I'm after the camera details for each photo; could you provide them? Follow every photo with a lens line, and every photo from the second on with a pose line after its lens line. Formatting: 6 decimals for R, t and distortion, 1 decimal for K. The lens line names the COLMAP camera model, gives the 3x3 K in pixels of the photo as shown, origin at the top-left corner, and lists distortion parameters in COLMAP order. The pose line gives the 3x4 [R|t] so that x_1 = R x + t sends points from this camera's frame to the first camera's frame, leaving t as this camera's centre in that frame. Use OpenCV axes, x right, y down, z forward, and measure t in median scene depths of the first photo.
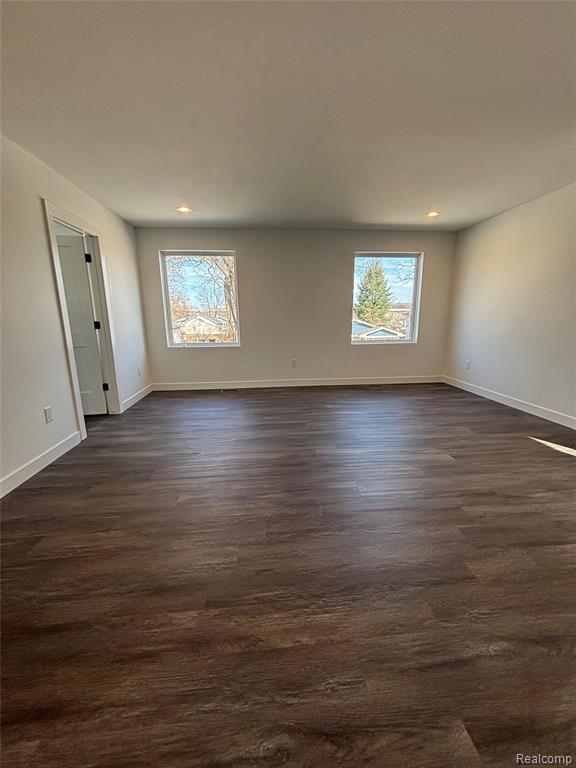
lens RADIAL K [[308.4, 0, 287.7], [0, 308.4, 385.2], [0, 0, 1]] dist [-0.000074, 0.000436]
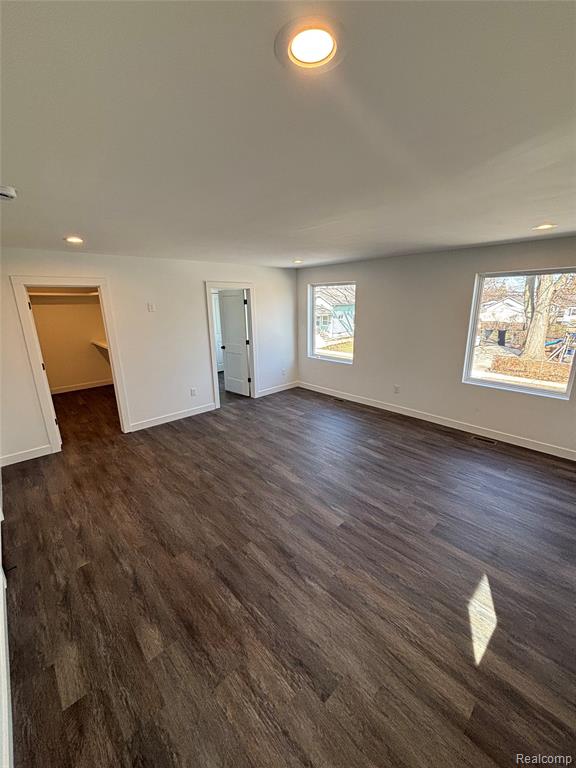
lens RADIAL K [[308.4, 0, 286.9], [0, 308.4, 382.2], [0, 0, 1]] dist [-0.000074, 0.000436]
pose [[0.609629, 0.202722, -0.766327, 0.920561], [-0.164512, 0.978053, 0.127860, -0.267682], [0.775428, 0.048123, 0.629599, 0.174277]]
